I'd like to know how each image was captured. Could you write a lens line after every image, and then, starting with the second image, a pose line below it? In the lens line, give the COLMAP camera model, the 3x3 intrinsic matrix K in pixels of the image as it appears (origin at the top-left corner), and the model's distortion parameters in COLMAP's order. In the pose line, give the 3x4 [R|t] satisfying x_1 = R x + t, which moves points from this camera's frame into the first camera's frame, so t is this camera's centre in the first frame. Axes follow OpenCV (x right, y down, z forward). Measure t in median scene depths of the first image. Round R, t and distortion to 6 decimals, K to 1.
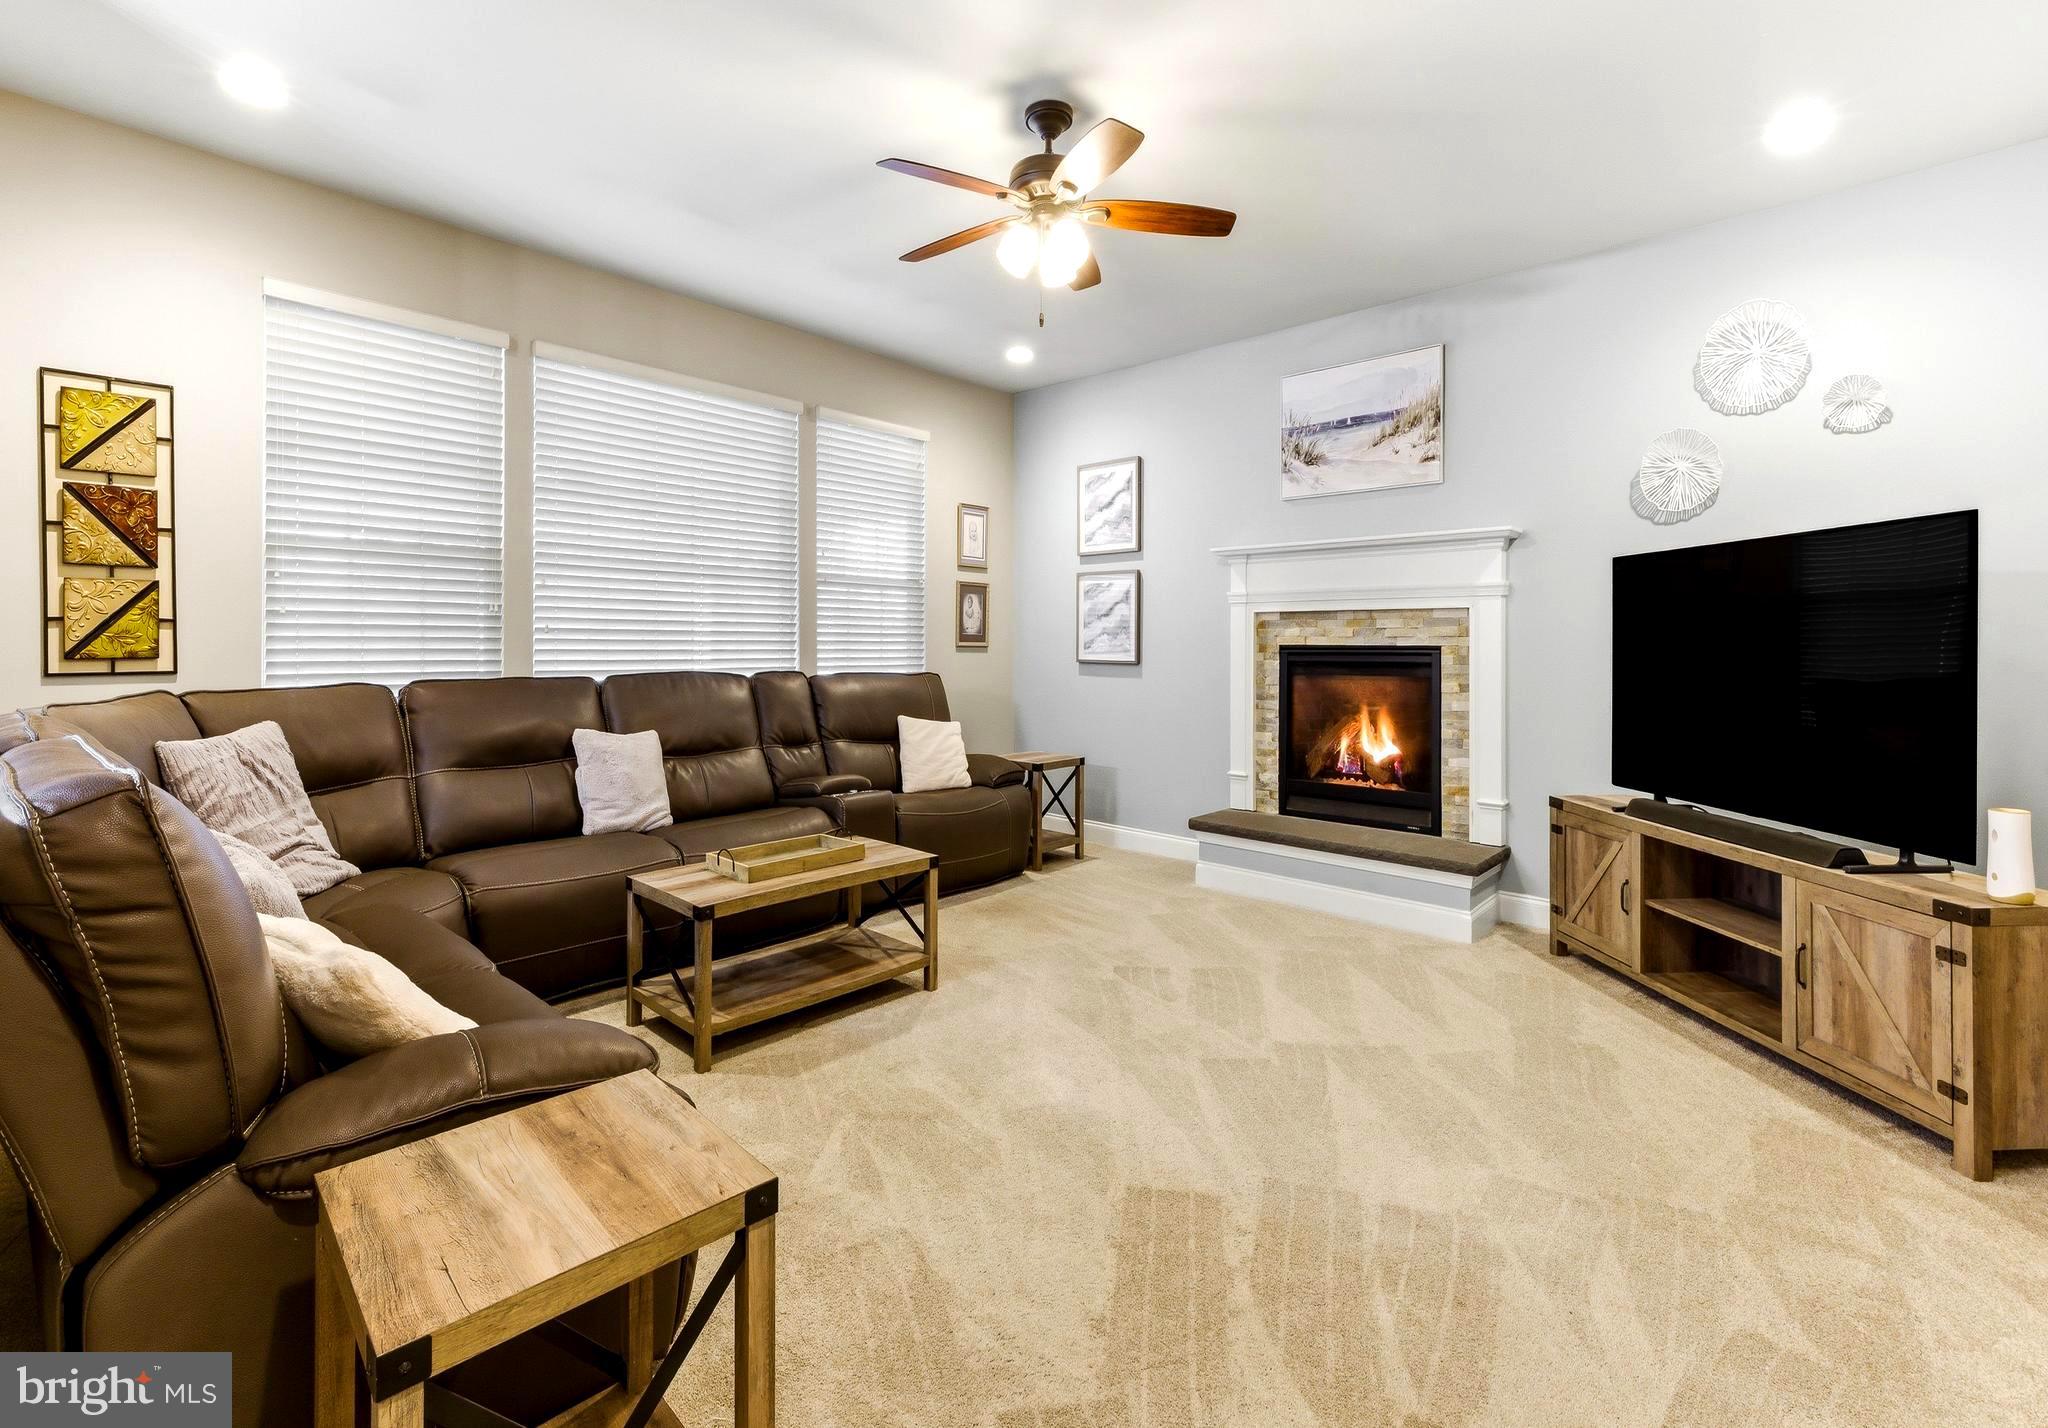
lens RADIAL K [[1010.5, 0, 1022.1], [0, 1010.5, 649.8], [0, 0, 1]] dist [0.001870, 0.000901]
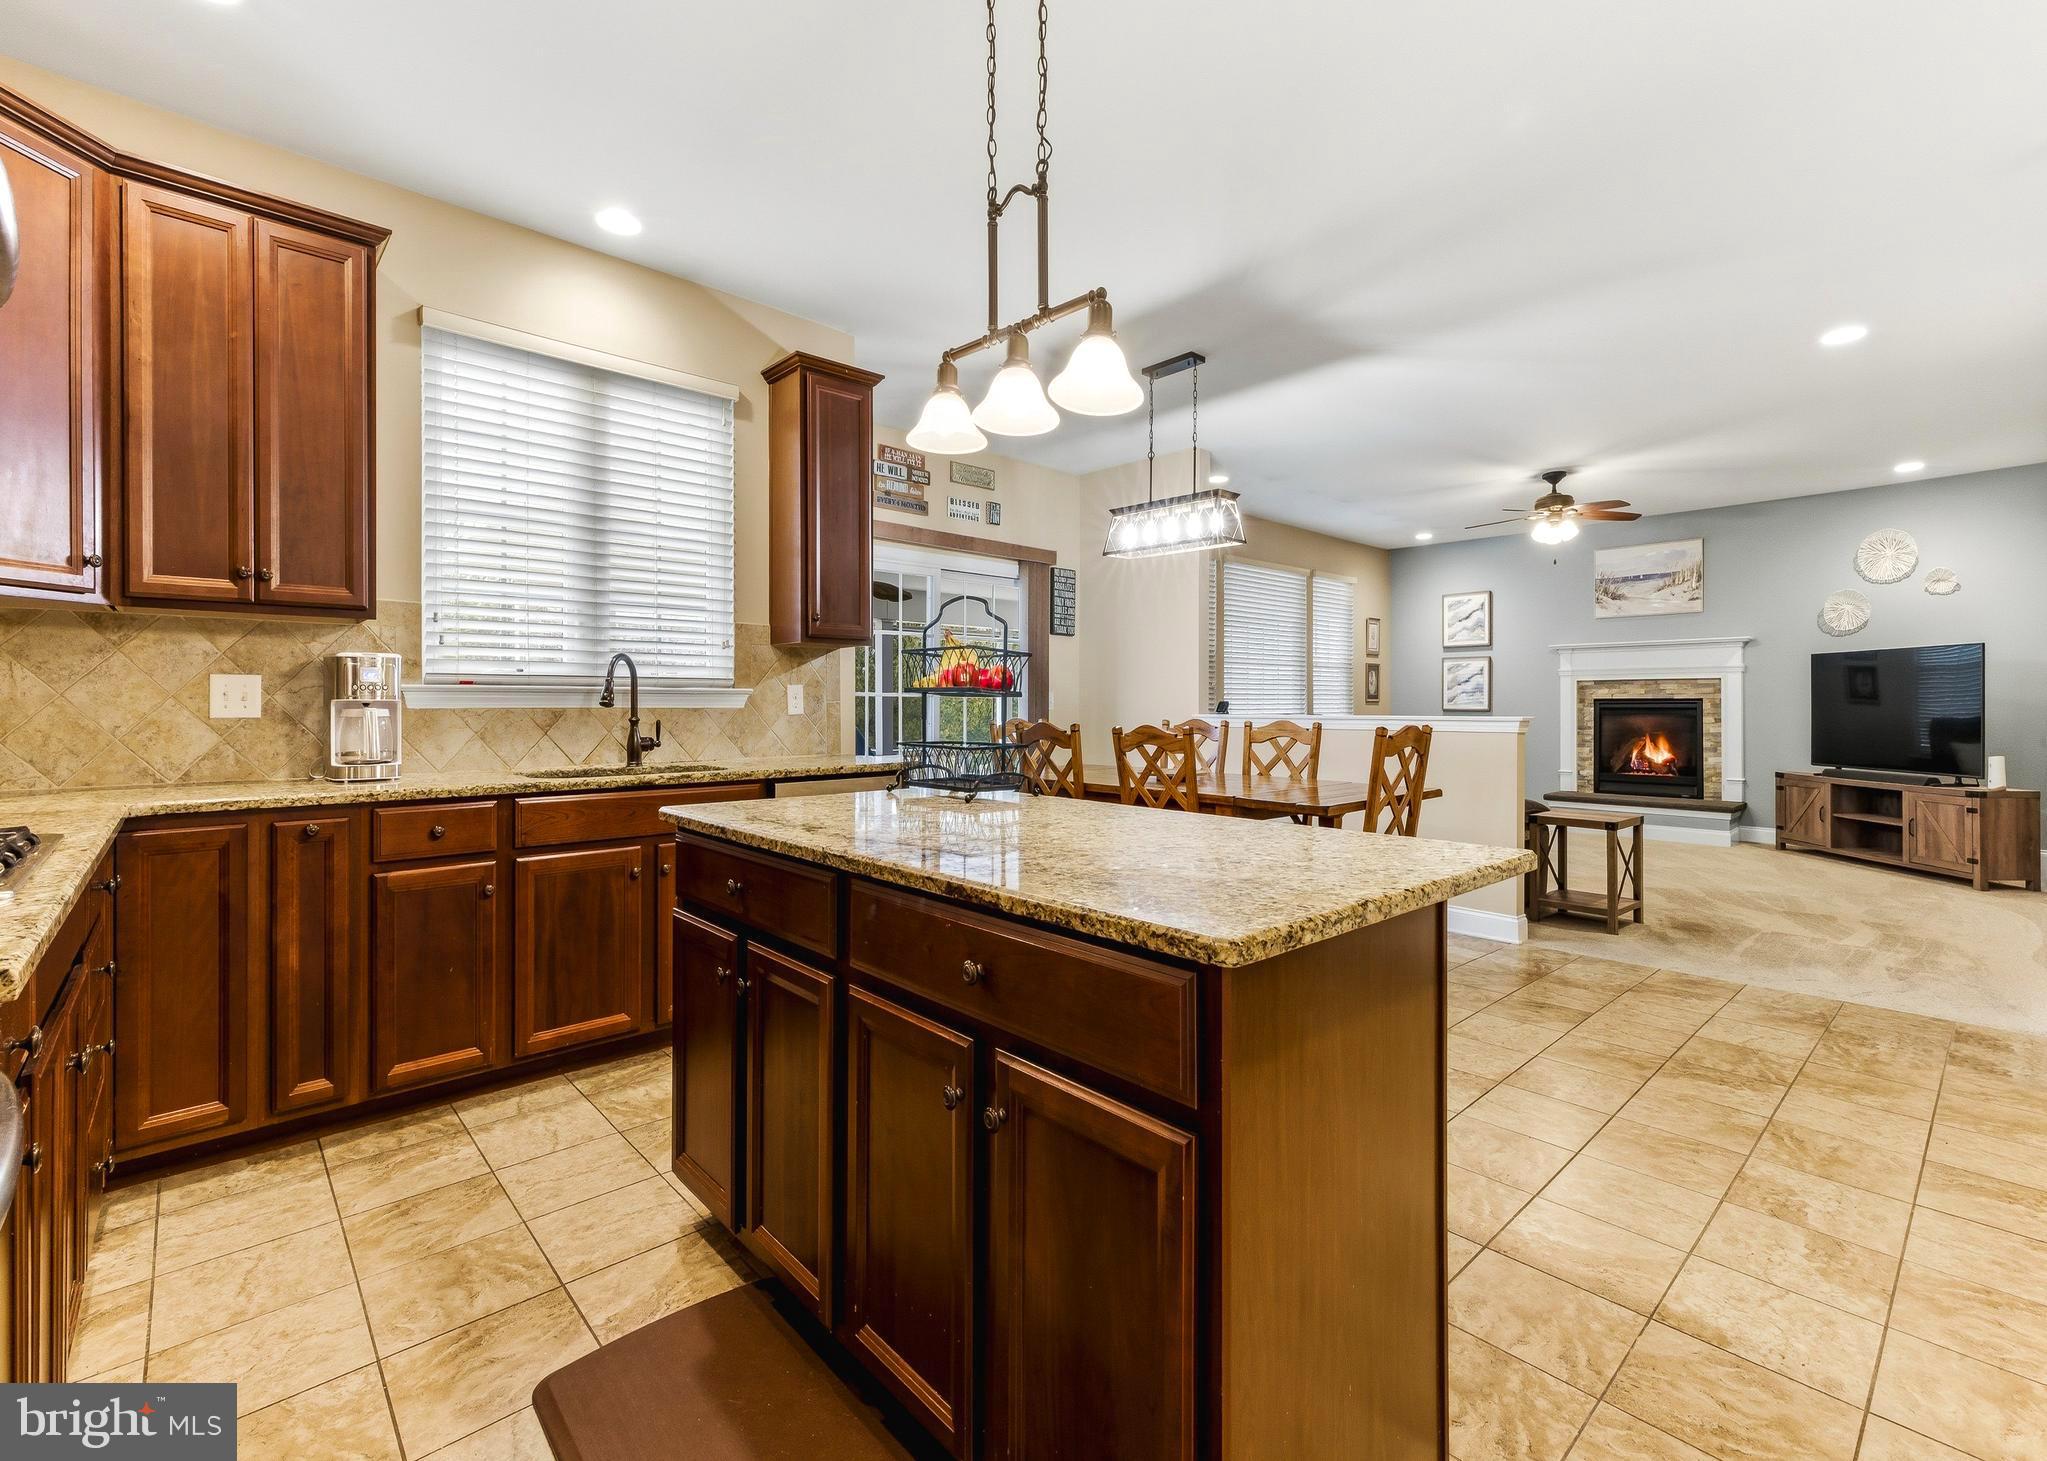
lens RADIAL K [[908.1, 0, 1027.7], [0, 908.1, 711.0], [0, 0, 1]] dist [0.001561, 0.000301]
pose [[0.992015, -0.004475, -0.126041, -0.622786], [0.004642, 0.999989, 0.001034, 0.012079], [0.126035, -0.001611, 0.992024, -0.843659]]
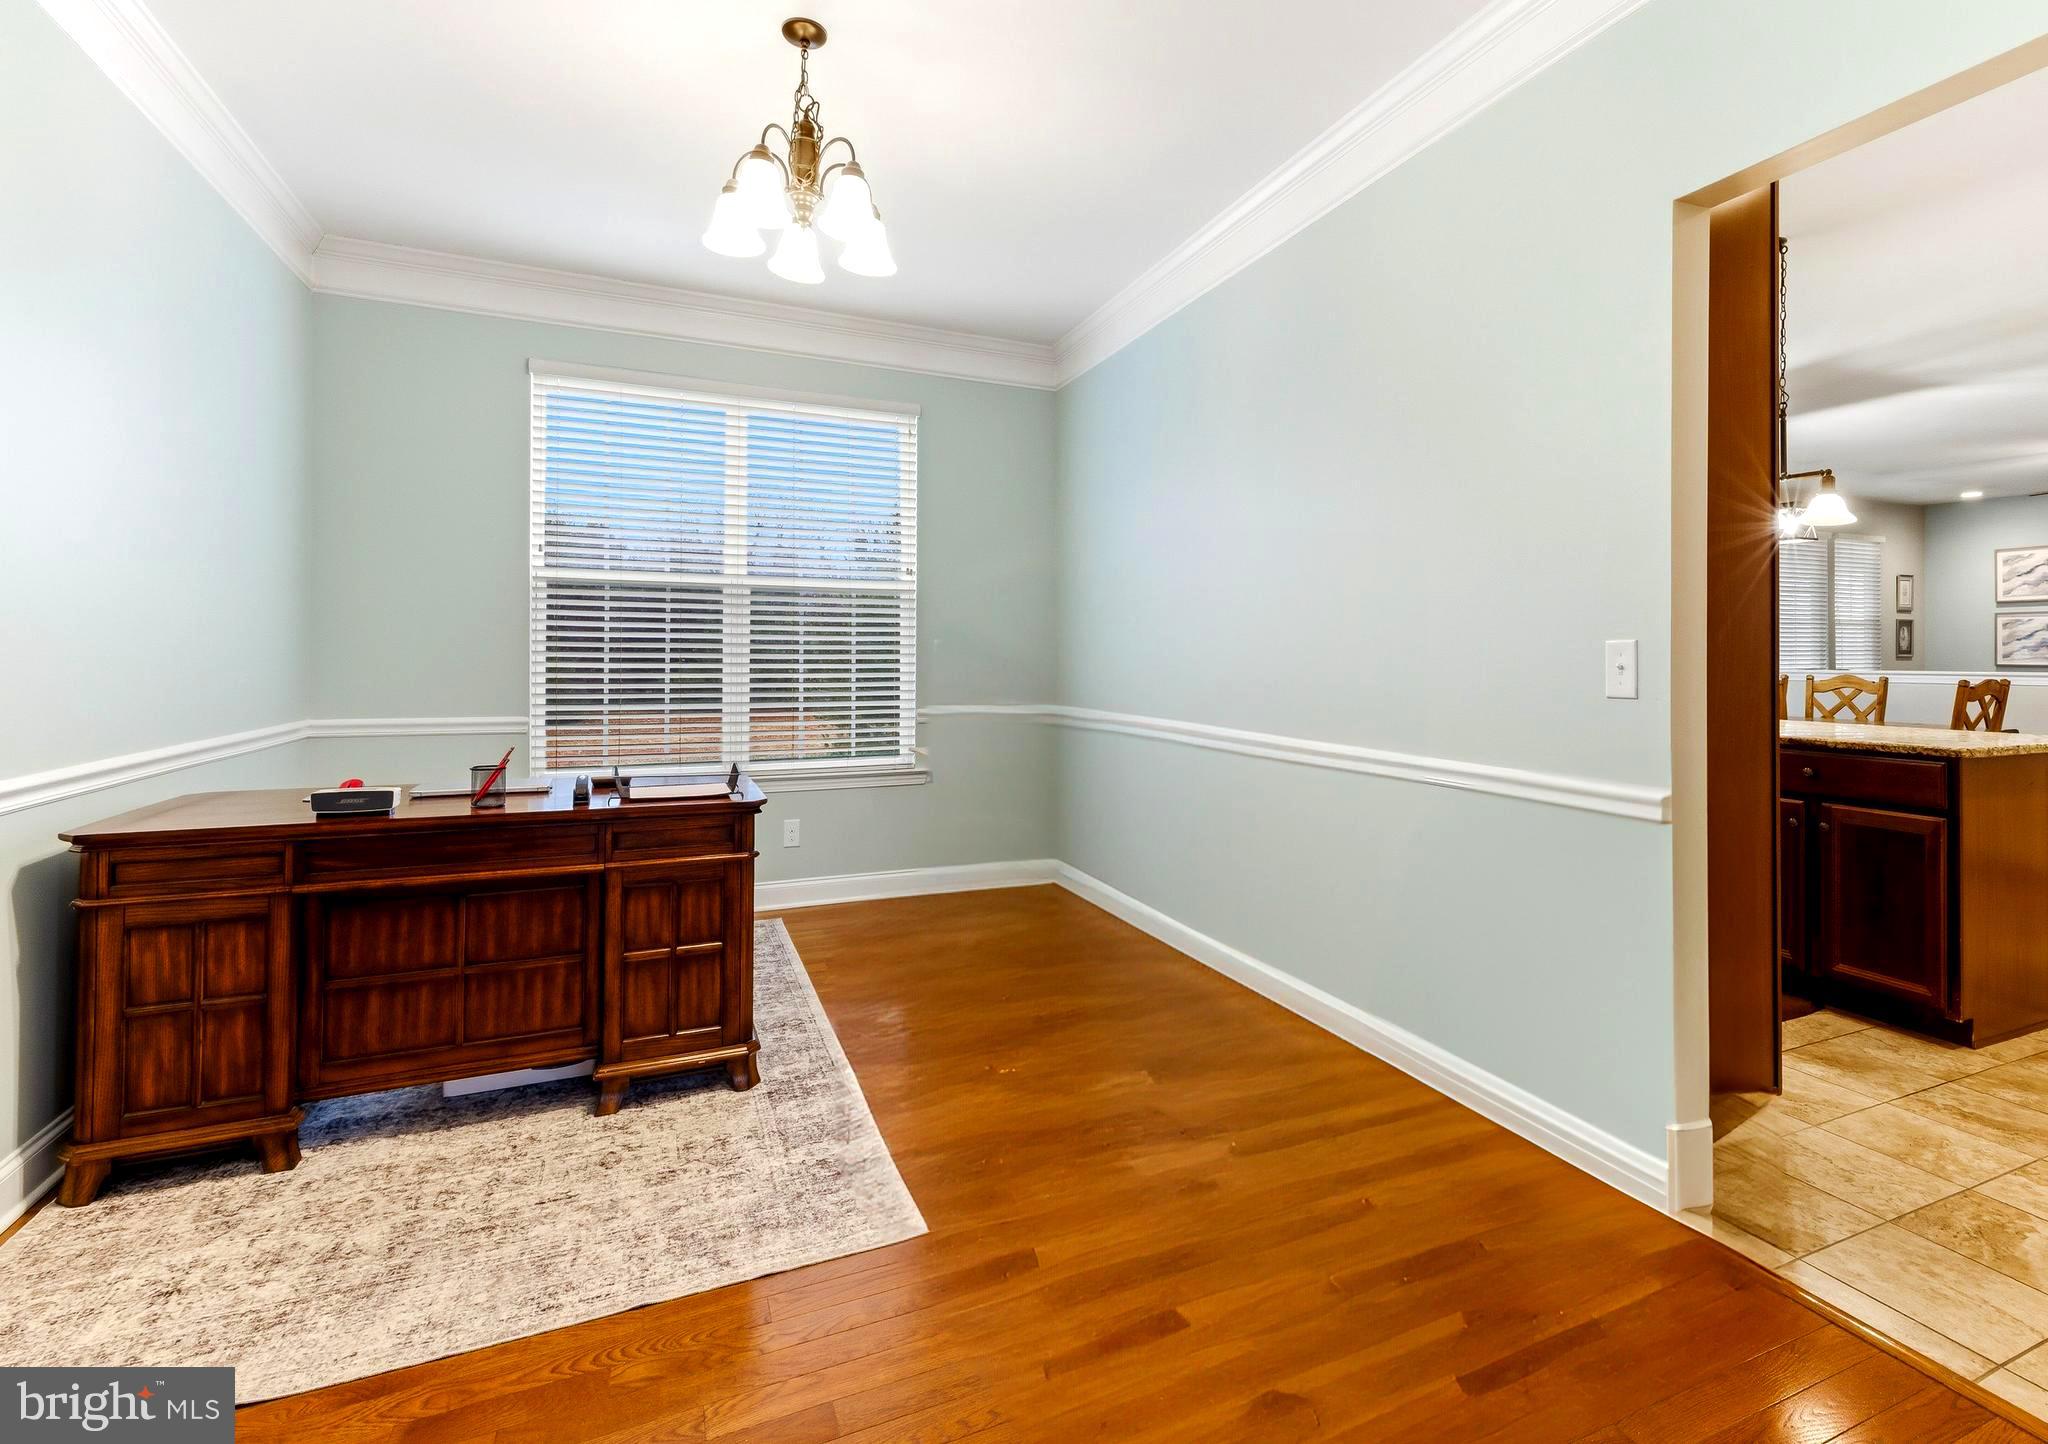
lens RADIAL K [[934.3, 0, 1029.3], [0, 934.3, 649.3], [0, 0, 1]] dist [0.010756, -0.000777]
pose [[0.887774, -0.007694, -0.460214, -0.912925], [0.001774, 0.999910, -0.013295, 0.003637], [0.460275, 0.010987, 0.887708, -1.597381]]
